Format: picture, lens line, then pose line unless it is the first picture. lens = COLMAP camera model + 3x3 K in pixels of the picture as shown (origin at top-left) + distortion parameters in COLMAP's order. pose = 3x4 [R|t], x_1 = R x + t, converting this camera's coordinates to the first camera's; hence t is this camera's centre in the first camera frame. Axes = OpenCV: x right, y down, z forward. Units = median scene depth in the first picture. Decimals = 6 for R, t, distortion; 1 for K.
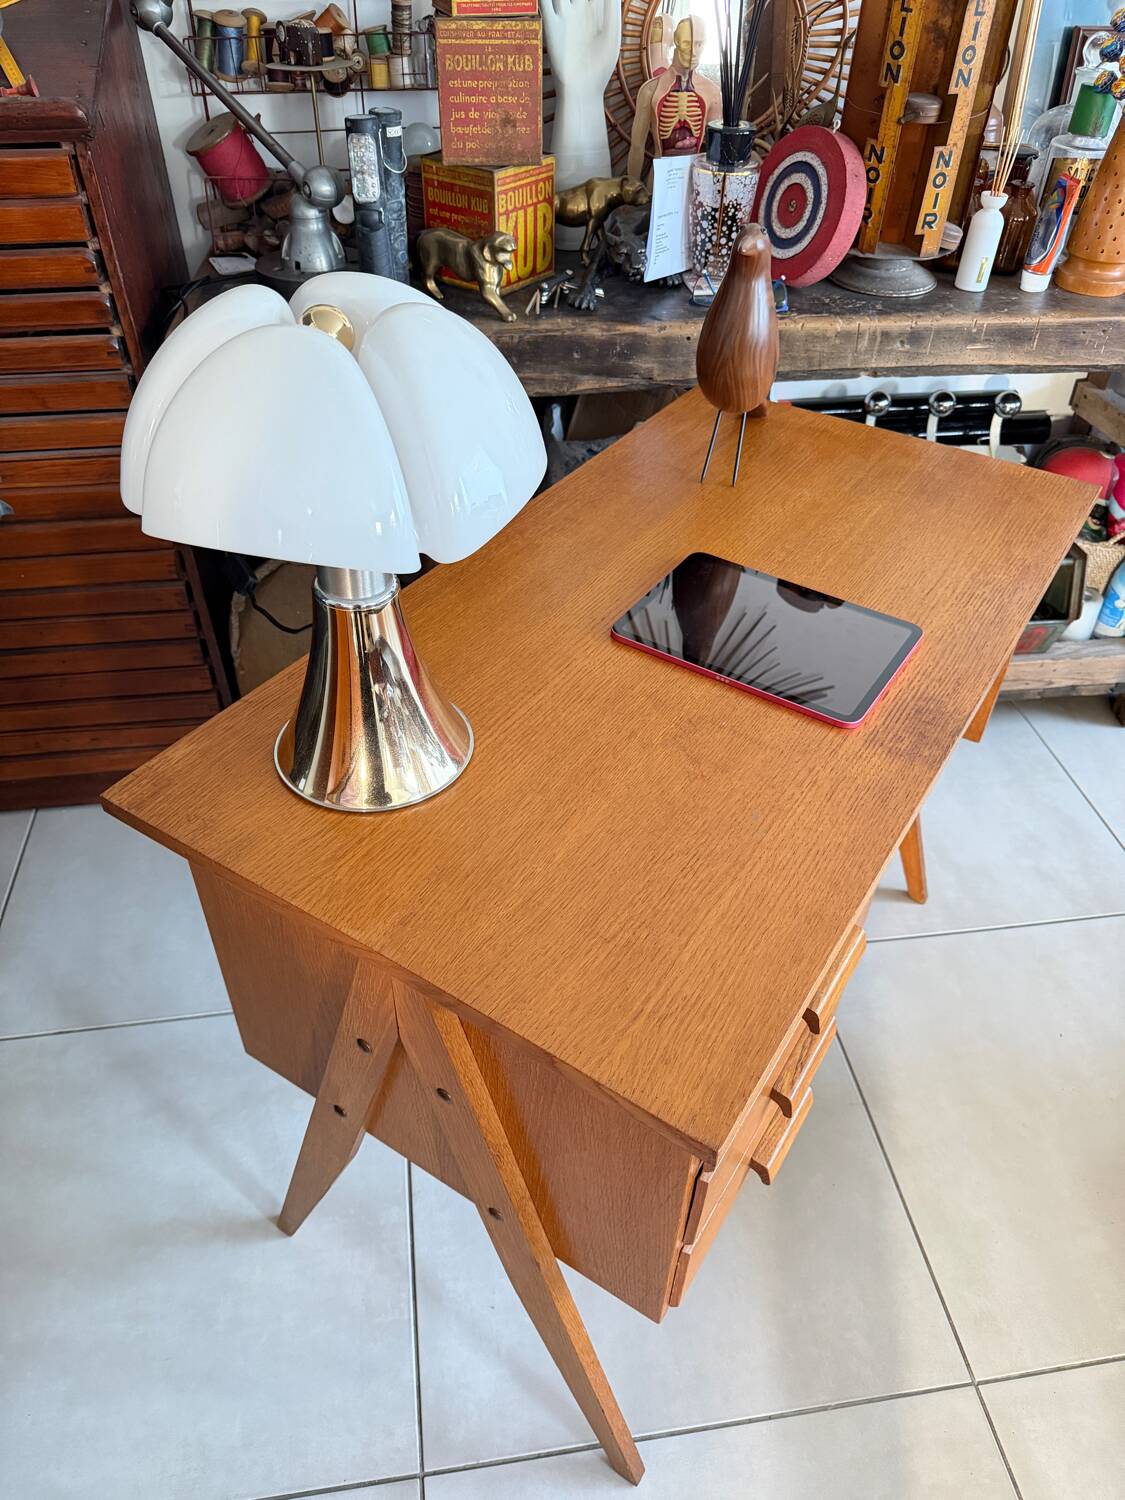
lens RADIAL K [[1071.1, 0, 574.5], [0, 1071.1, 749.8], [0, 0, 1]] dist [0.007061, -0.025323]
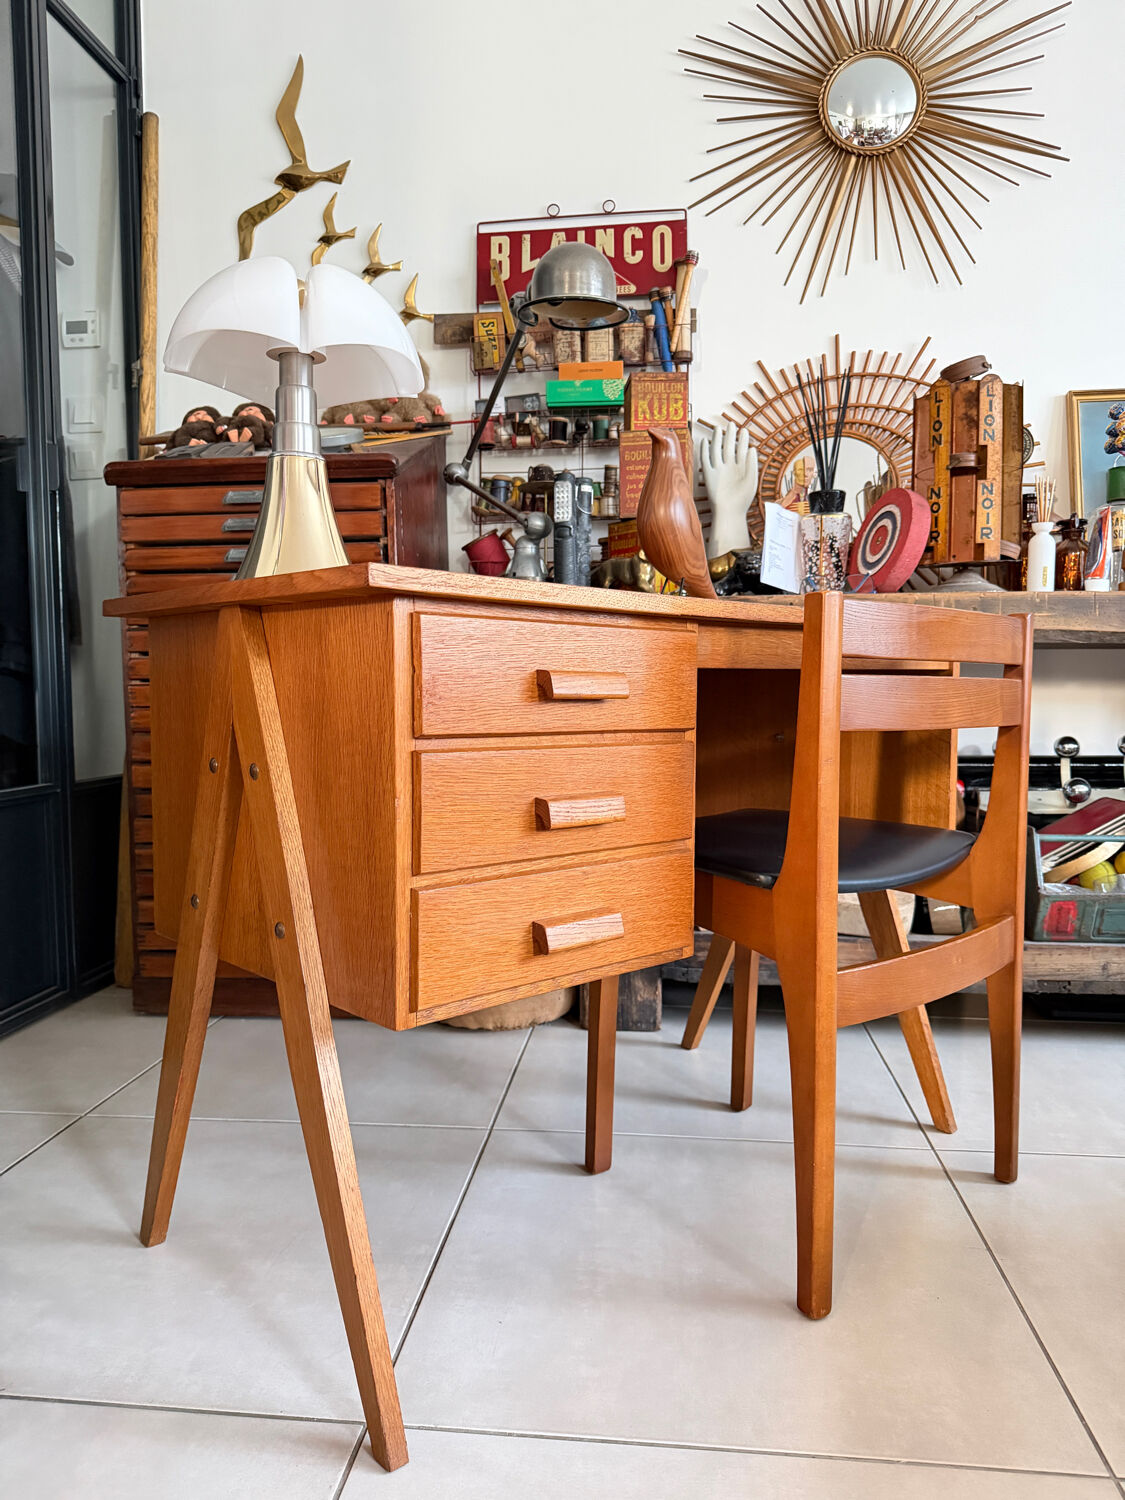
lens RADIAL K [[1071.1, 0, 570.9], [0, 1071.1, 746.5], [0, 0, 1]] dist [0.007061, -0.025323]
pose [[0.967936, -0.010579, -0.250975, 0.173526], [-0.145415, 0.791087, -0.594168, 0.574622], [0.204829, 0.611612, 0.764183, 0.064103]]
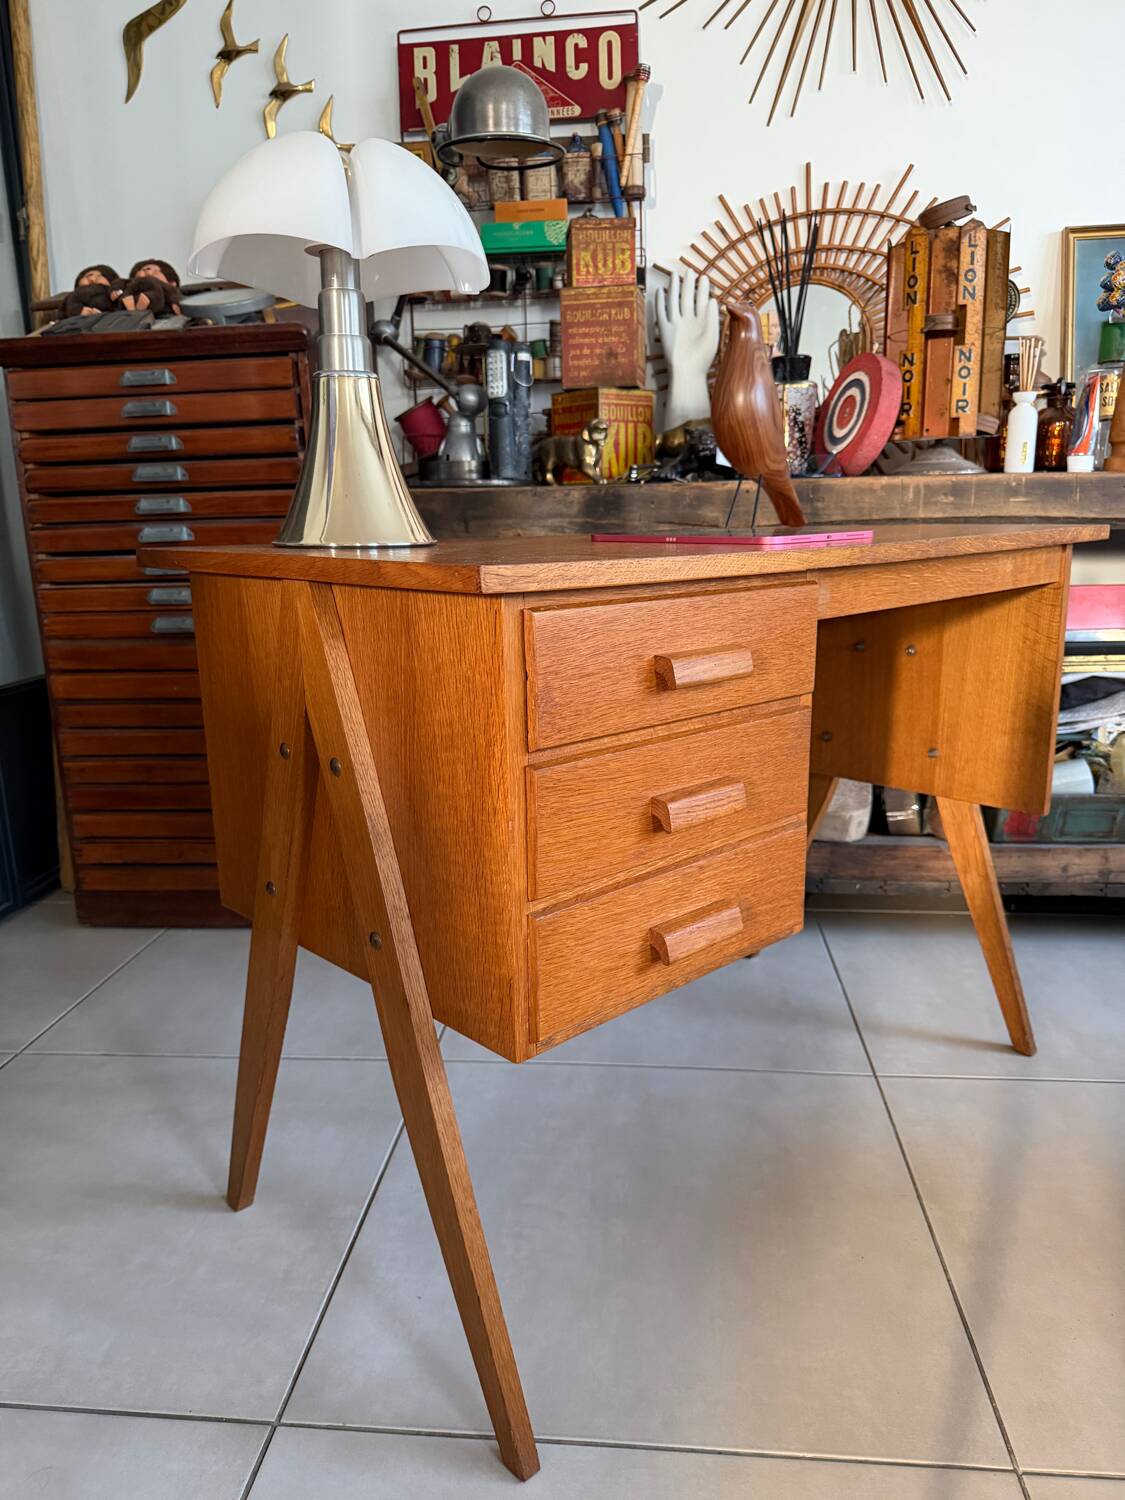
lens RADIAL K [[1071.1, 0, 570.3], [0, 1071.1, 750.8], [0, 0, 1]] dist [0.007061, -0.025323]
pose [[0.969771, 0.010955, -0.243770, 0.212236], [-0.124038, 0.882430, -0.453798, 0.444644], [0.210139, 0.470317, 0.857114, 0.078992]]
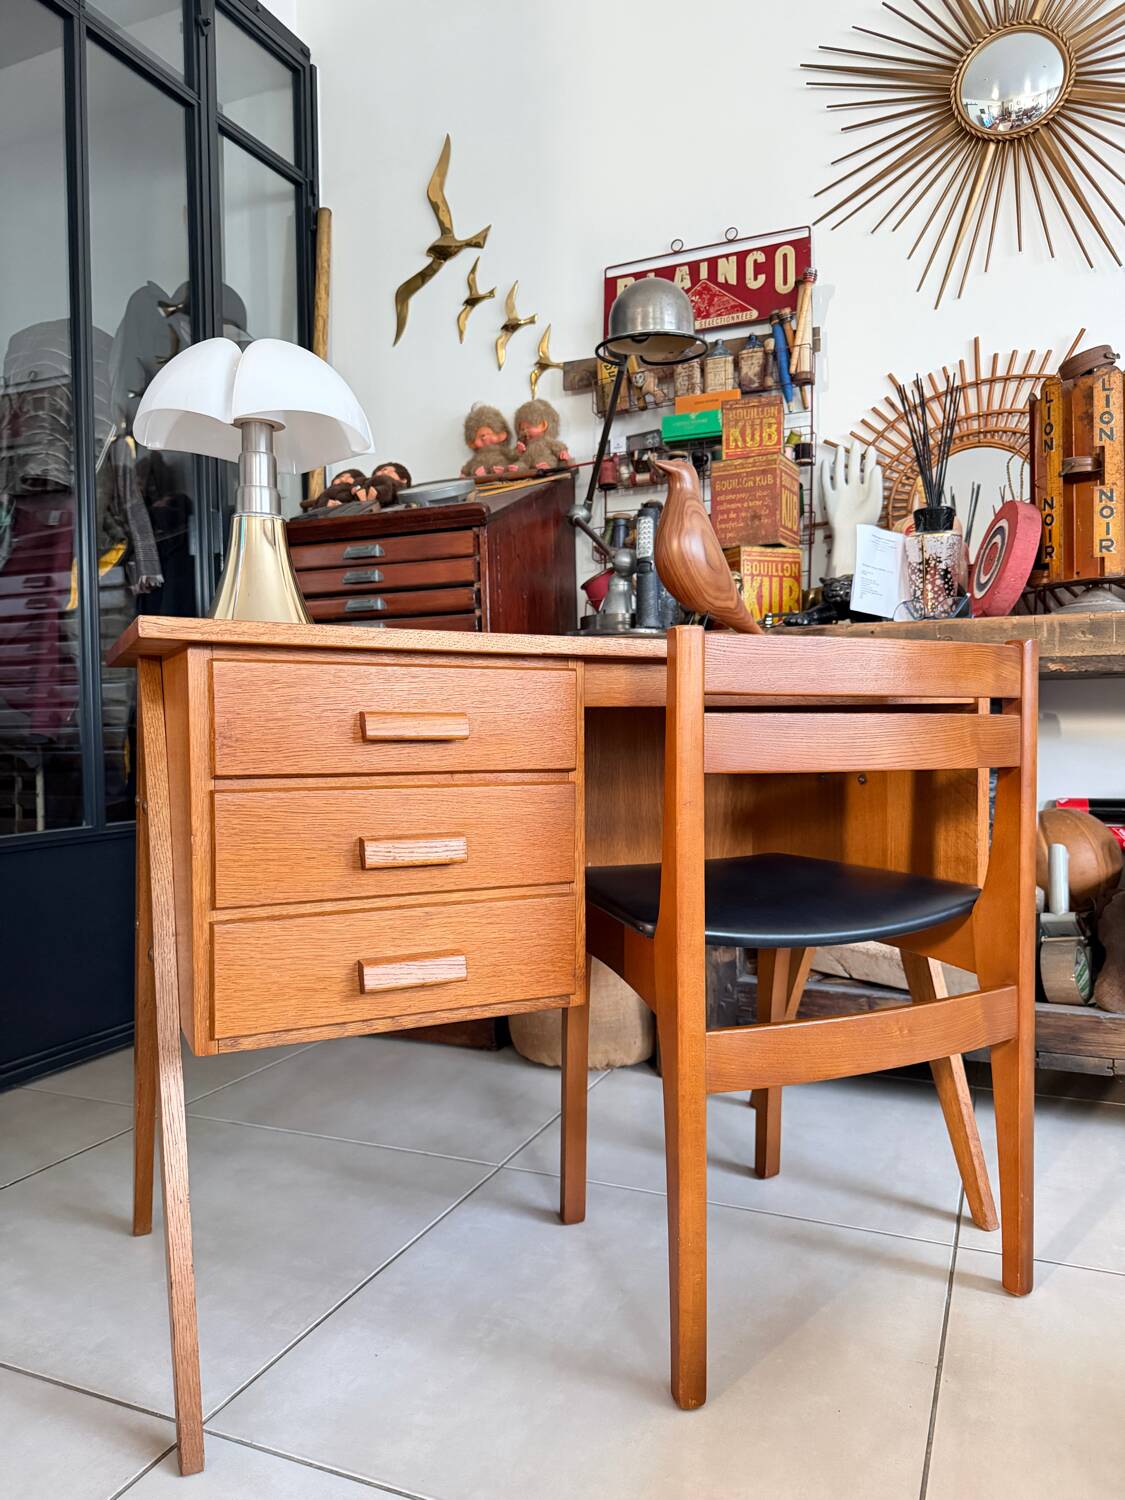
lens RADIAL K [[1071.1, 0, 572.5], [0, 1071.1, 750.7], [0, 0, 1]] dist [0.007061, -0.025323]
pose [[0.850821, -0.018199, -0.525140, 0.457684], [-0.320351, 0.774219, -0.545857, 0.492743], [0.416508, 0.632656, 0.652892, 0.165216]]
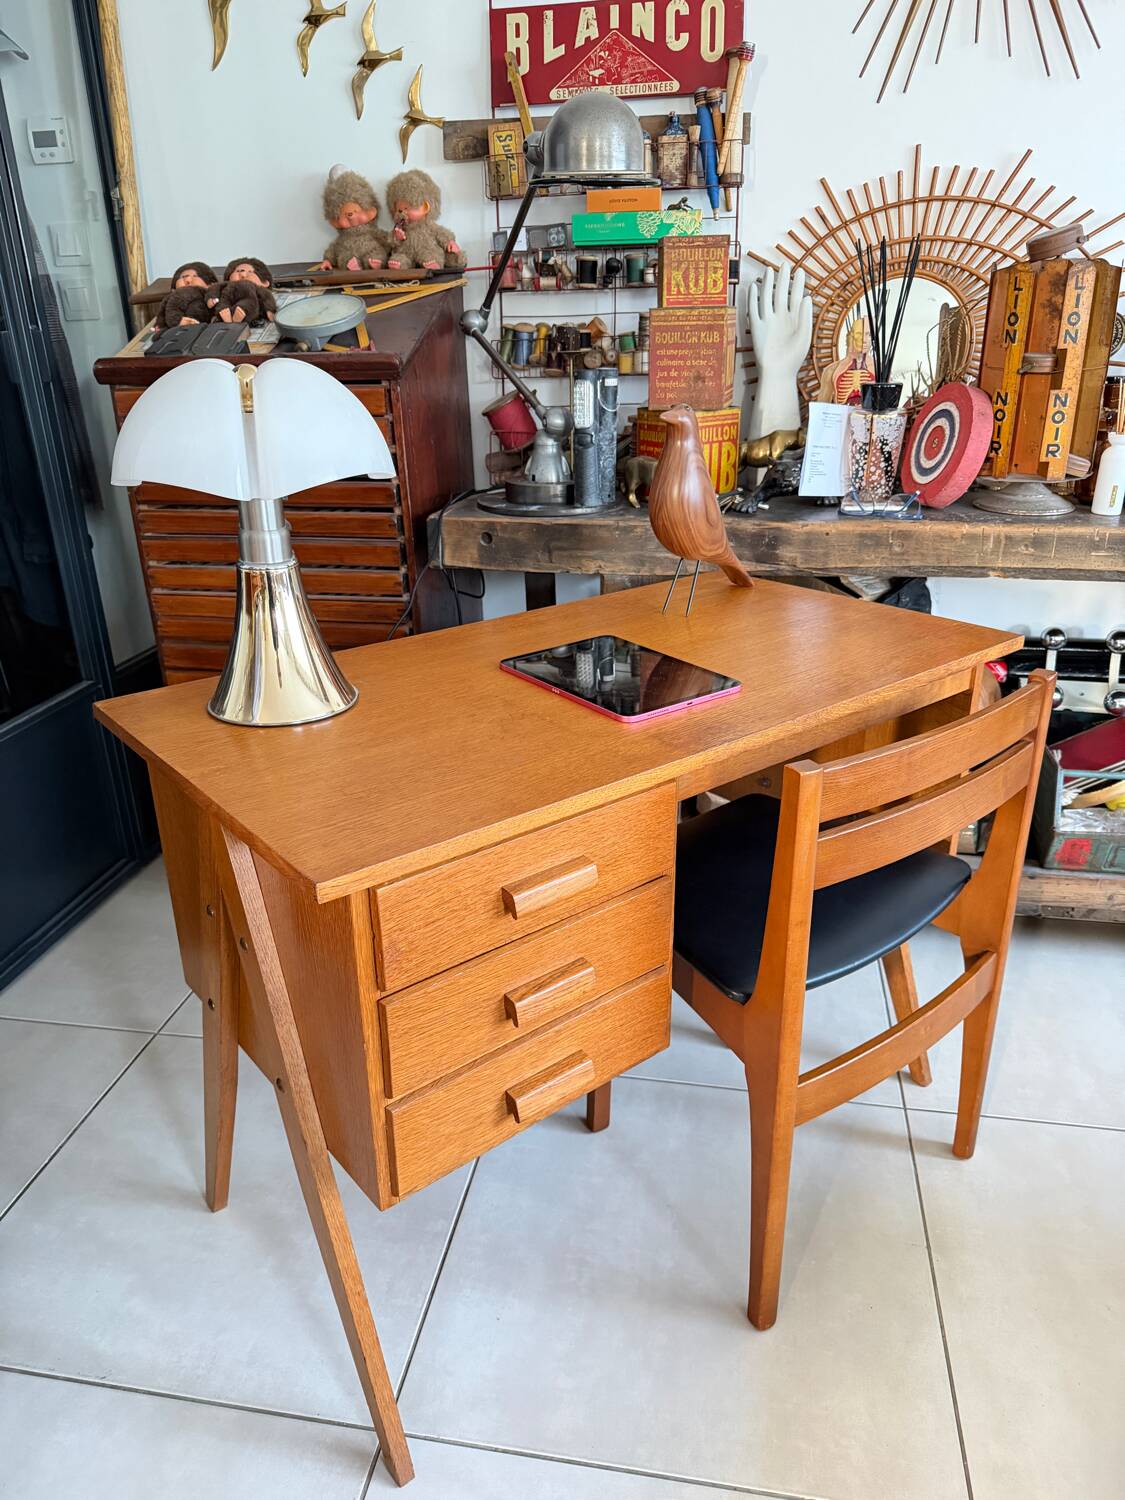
lens RADIAL K [[1071.1, 0, 568.7], [0, 1071.1, 754.8], [0, 0, 1]] dist [0.007061, -0.025323]
pose [[0.947773, 0.087319, -0.306760, 0.226483], [-0.179695, 0.940806, -0.287390, 0.255093], [0.263507, 0.327504, 0.907362, -0.090536]]
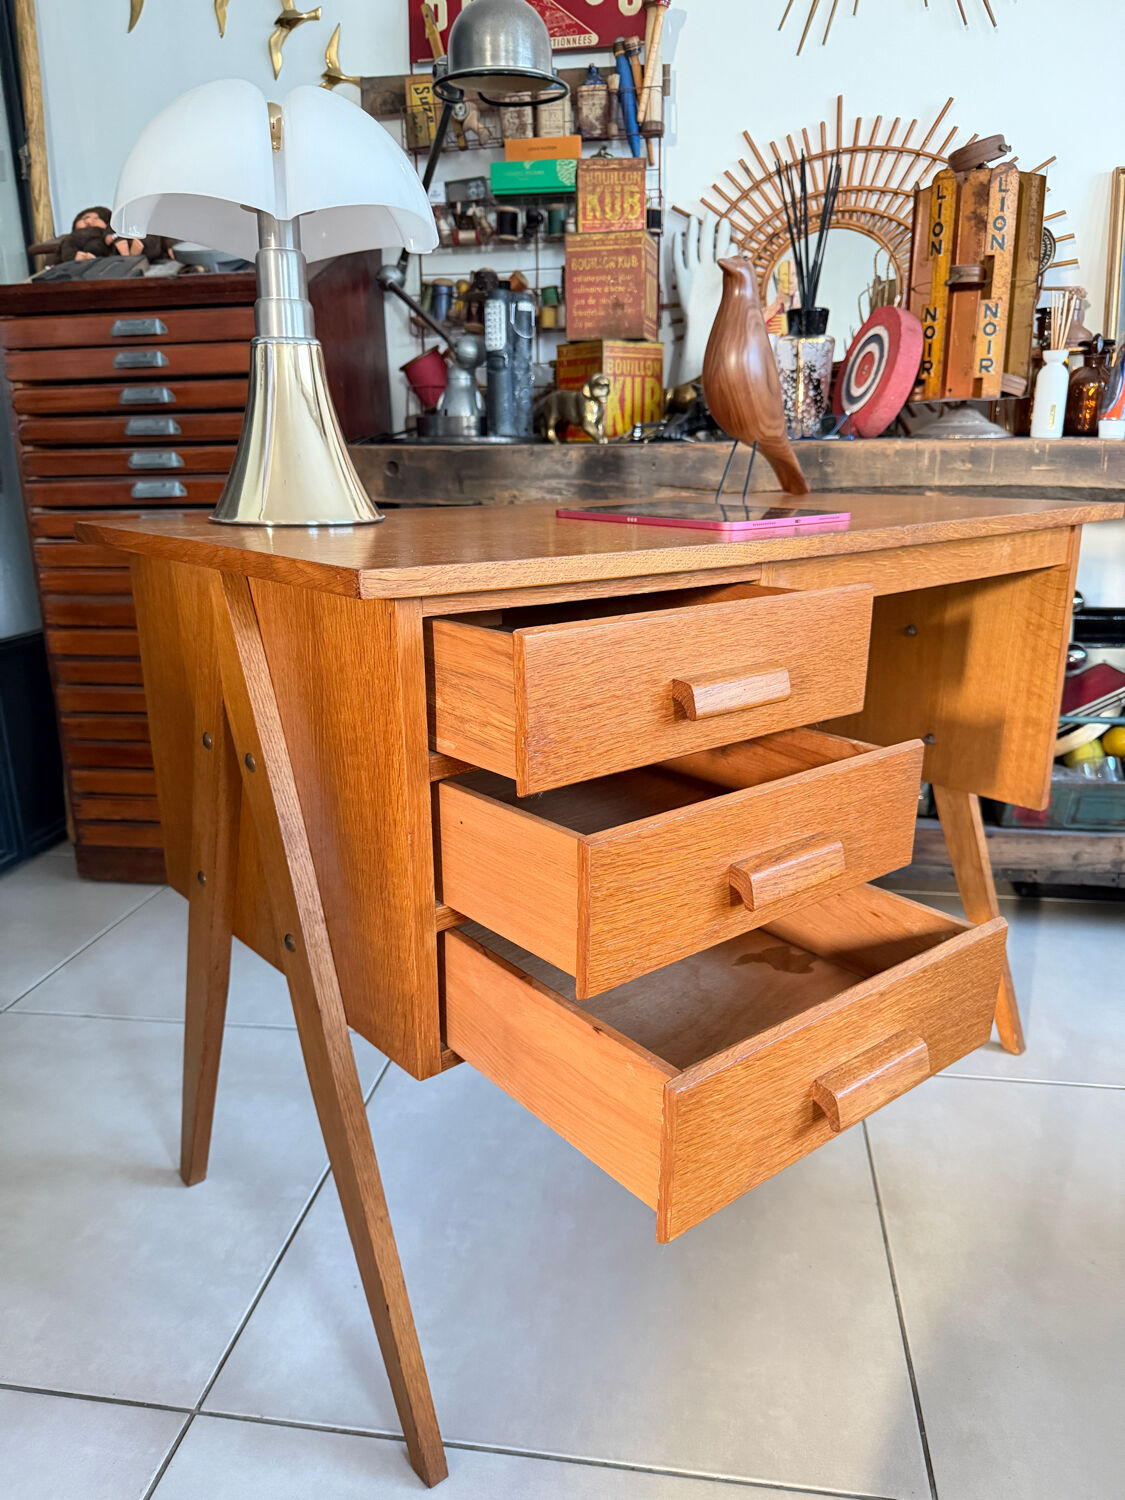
lens RADIAL K [[1071.1, 0, 575.2], [0, 1071.1, 754.8], [0, 0, 1]] dist [0.007061, -0.025323]
pose [[0.956623, 0.050358, -0.286942, 0.272431], [-0.166120, 0.903419, -0.395270, 0.390335], [0.239324, 0.425792, 0.872597, 0.107383]]
